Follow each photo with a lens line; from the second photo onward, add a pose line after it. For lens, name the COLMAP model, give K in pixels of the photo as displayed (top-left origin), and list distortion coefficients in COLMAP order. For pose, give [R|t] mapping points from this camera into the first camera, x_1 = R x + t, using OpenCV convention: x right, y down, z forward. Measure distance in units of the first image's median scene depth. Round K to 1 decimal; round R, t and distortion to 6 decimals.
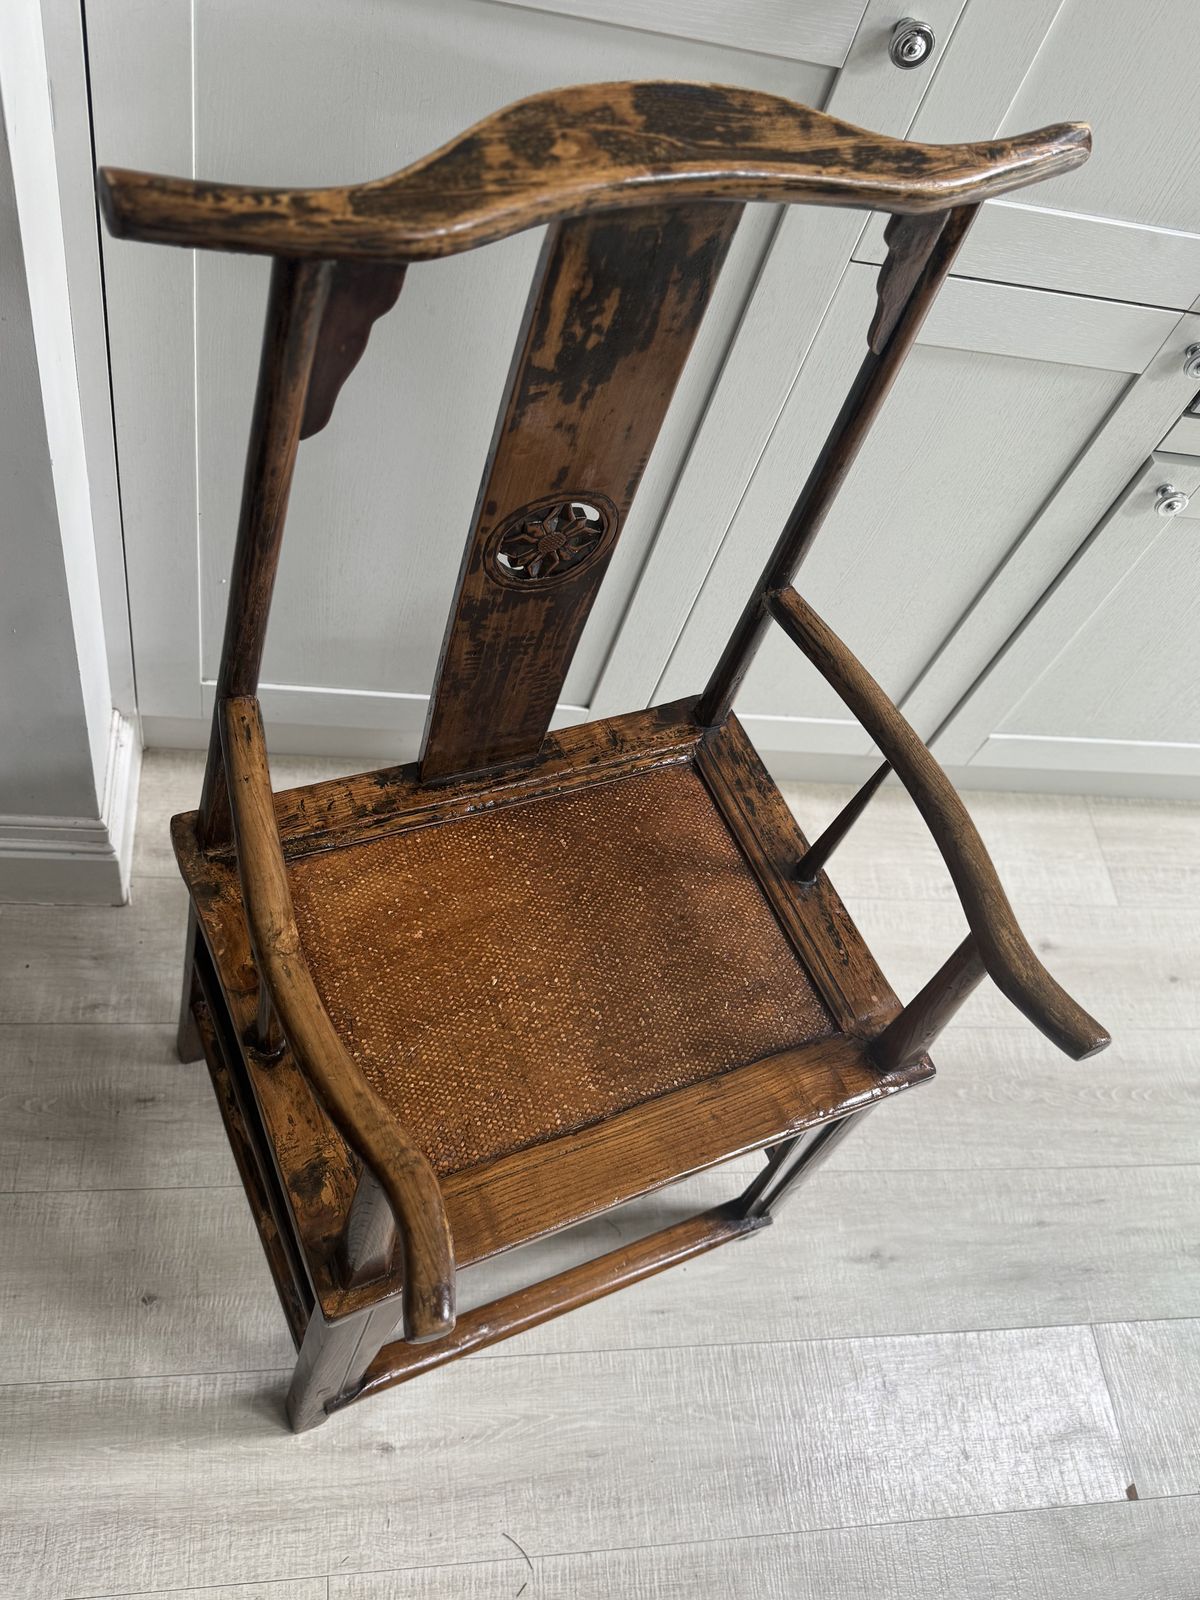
lens RADIAL K [[1356.3, 0, 594.5], [0, 1356.3, 805.2], [0, 0, 1]] dist [0.041521, -0.067995]
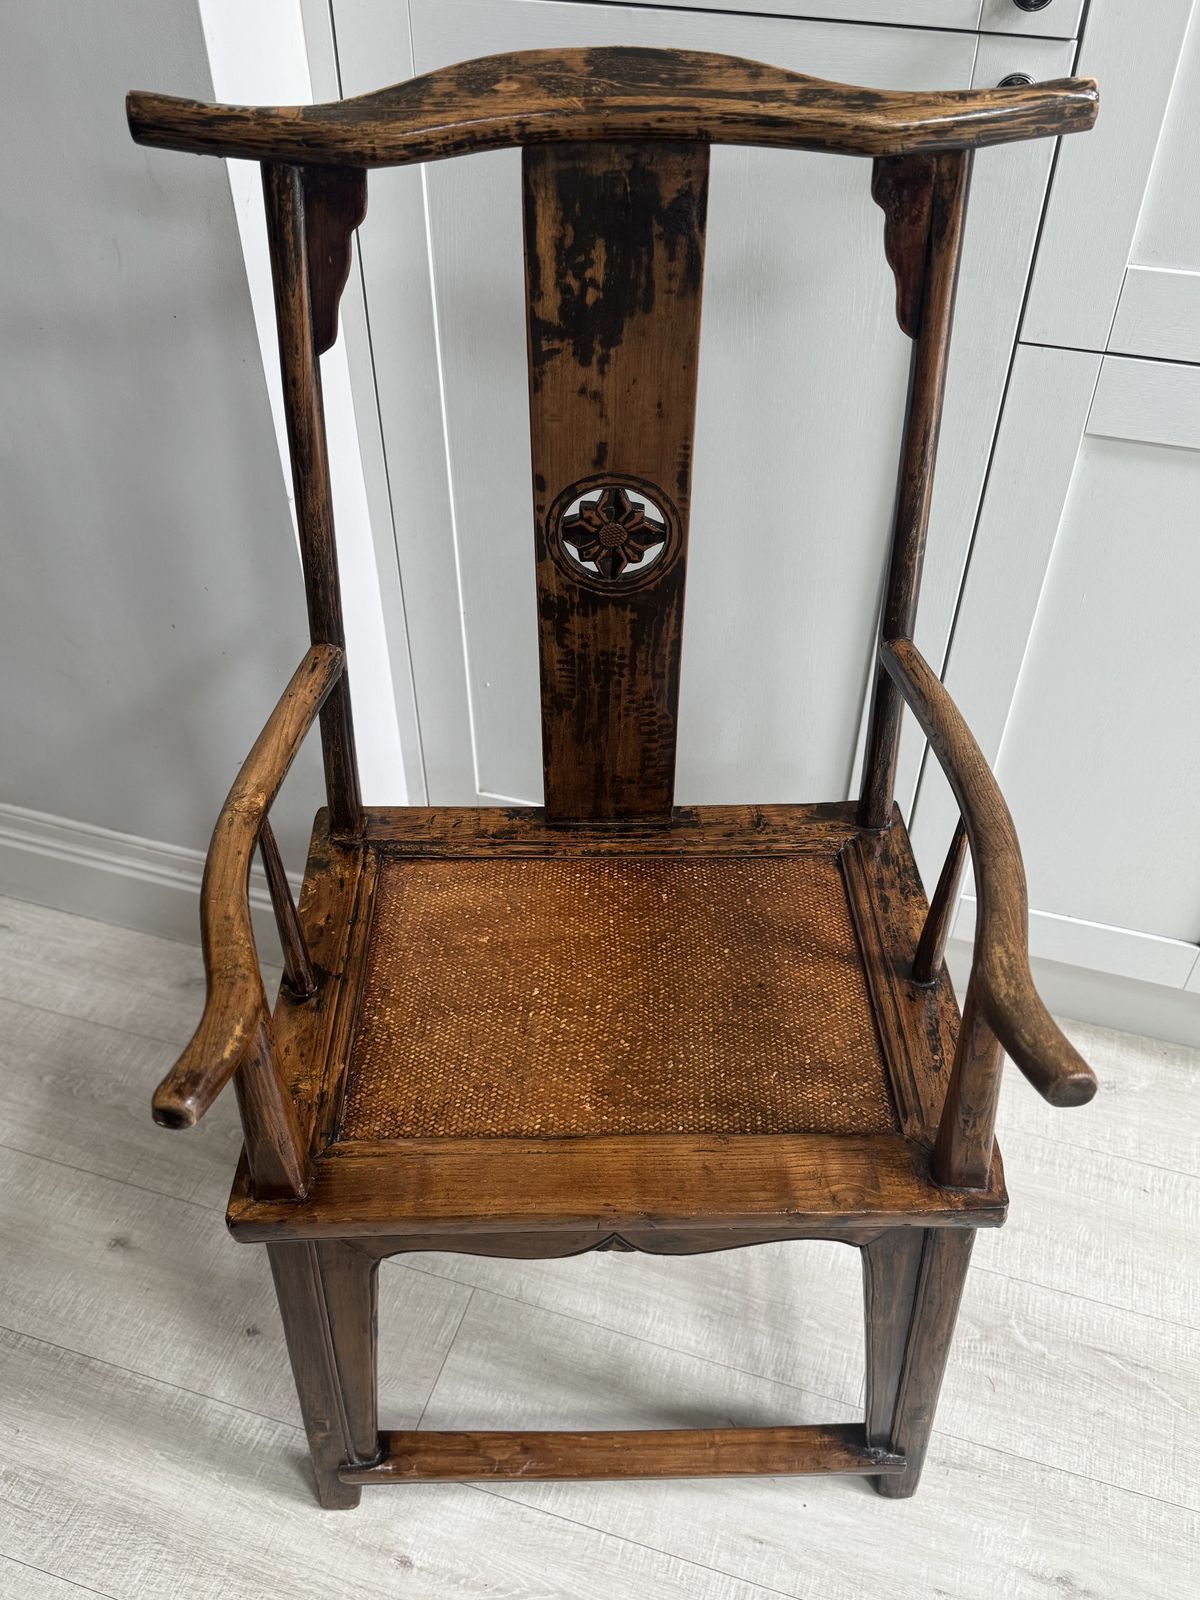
lens RADIAL K [[1356.3, 0, 596.1], [0, 1356.3, 810.1], [0, 0, 1]] dist [0.041521, -0.067995]
pose [[0.892923, 0.088103, -0.441505, 0.387517], [-0.217001, 0.943455, -0.250606, 0.242436], [0.394461, 0.319579, 0.861551, 0.131389]]
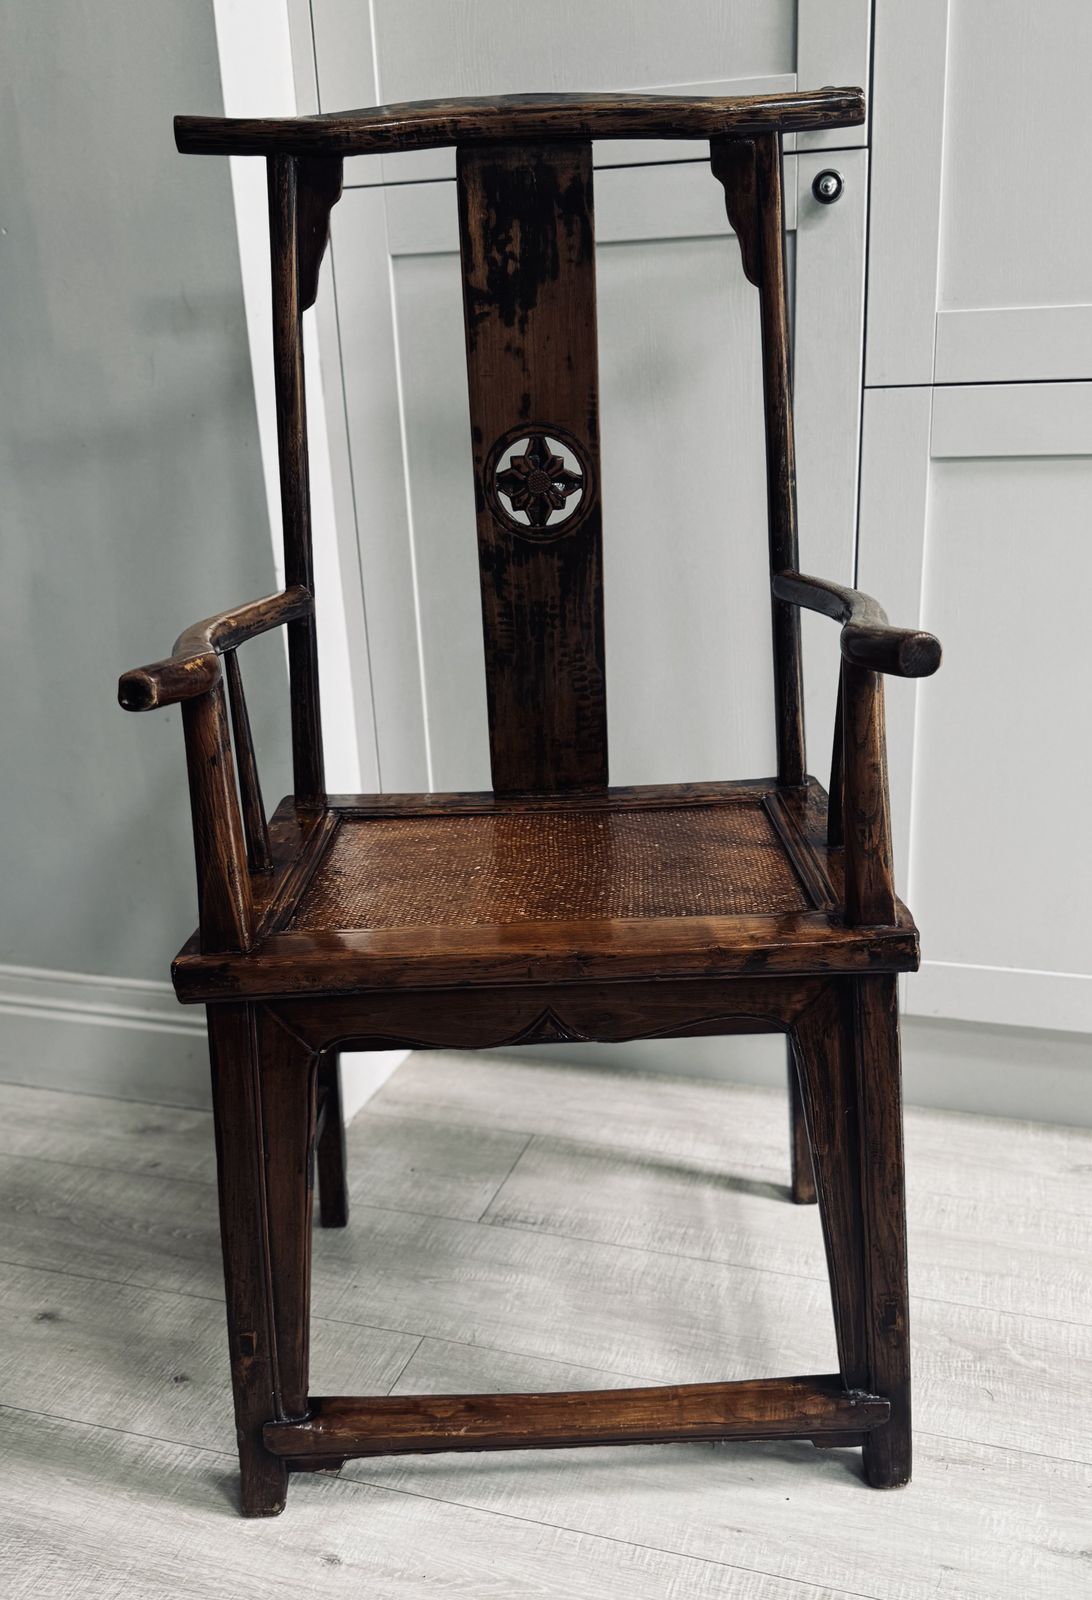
lens RADIAL K [[1394.0, 0, 586.8], [0, 1394.0, 829.7], [0, 0, 1]] dist [0.051233, -0.082616]
pose [[0.888356, -0.129459, -0.440527, 0.480622], [-0.193199, 0.764971, -0.614405, 0.755475], [0.416530, 0.630920, 0.654555, 0.314201]]
